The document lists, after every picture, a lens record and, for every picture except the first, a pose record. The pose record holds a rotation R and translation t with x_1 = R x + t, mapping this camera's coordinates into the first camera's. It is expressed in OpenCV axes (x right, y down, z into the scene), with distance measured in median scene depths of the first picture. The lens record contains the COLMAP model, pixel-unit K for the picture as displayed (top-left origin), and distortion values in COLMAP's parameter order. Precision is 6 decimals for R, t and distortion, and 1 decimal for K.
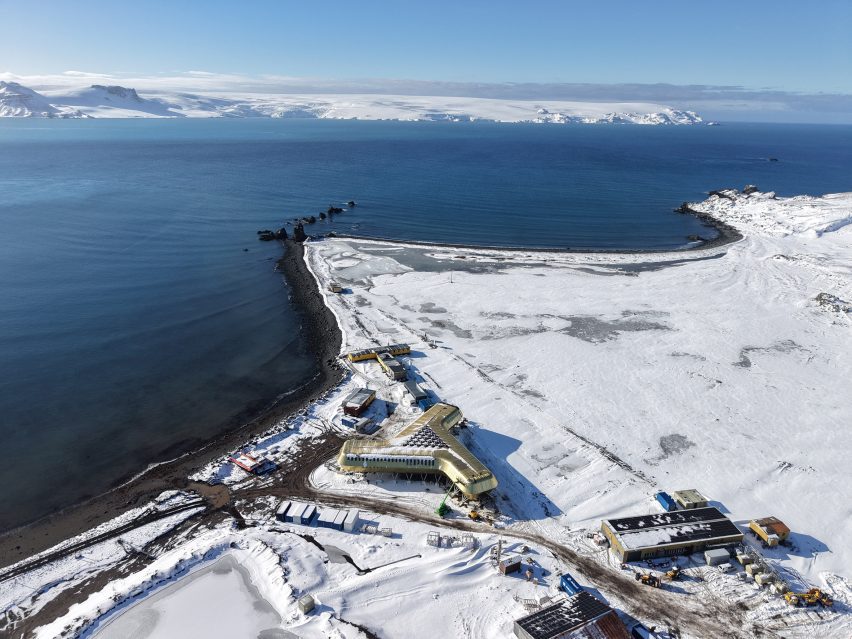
lens RADIAL K [[568.2, 0, 426.0], [0, 568.2, 319.5], [0, 0, 1]] dist [0.031546, -0.041255]
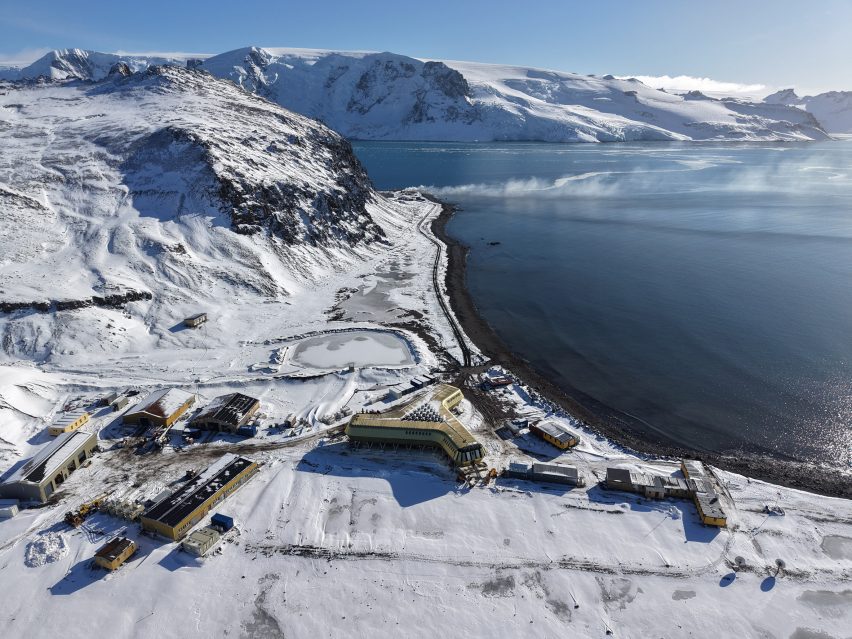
lens RADIAL K [[568.2, 0, 426.0], [0, 568.2, 319.5], [0, 0, 1]] dist [0.031546, -0.041255]
pose [[-0.563280, 0.254220, -0.786185, 0.846377], [-0.300082, 0.823583, 0.481313, -0.489419], [0.769848, 0.507034, -0.387621, 1.386870]]
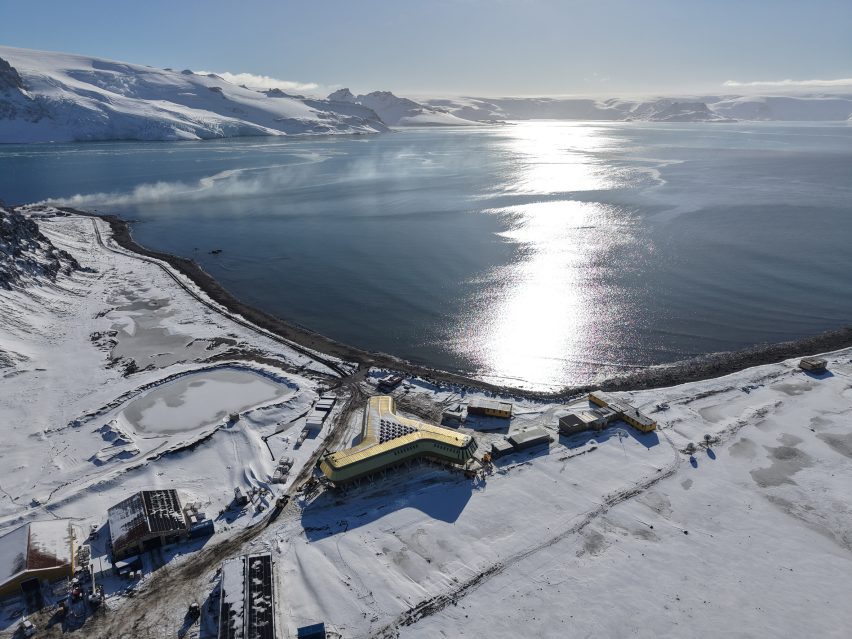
lens RADIAL K [[568.2, 0, 426.0], [0, 568.2, 319.5], [0, 0, 1]] dist [0.031546, -0.041255]
pose [[0.079568, 0.317702, -0.944846, 0.952848], [-0.342696, 0.898796, 0.273359, -0.284775], [0.936071, 0.302044, 0.180391, 0.839756]]
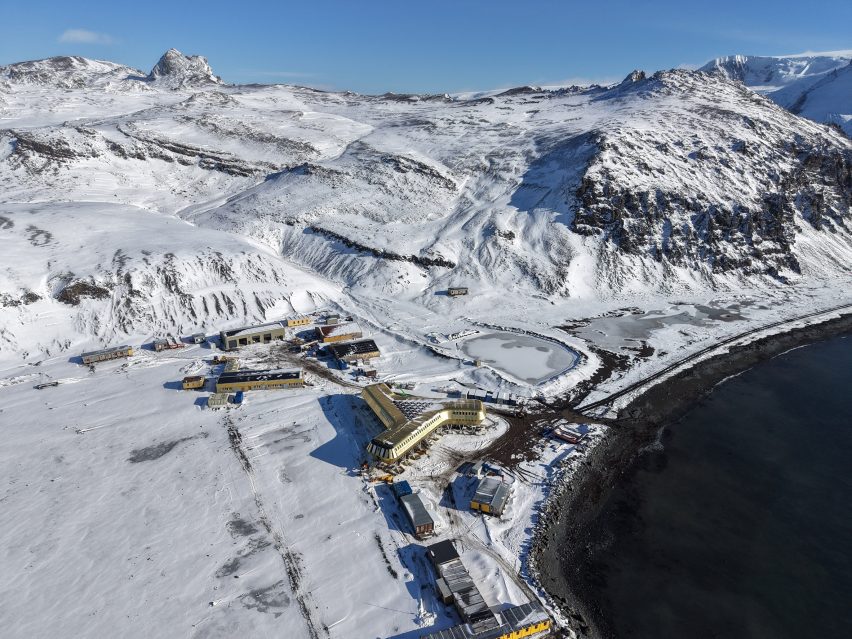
lens RADIAL K [[568.2, 0, 426.0], [0, 568.2, 319.5], [0, 0, 1]] dist [0.031546, -0.041255]
pose [[-0.999016, -0.036139, 0.025719, -0.053773], [-0.011470, 0.770582, 0.637237, -0.669552], [-0.042848, 0.636315, -0.770239, 1.825075]]
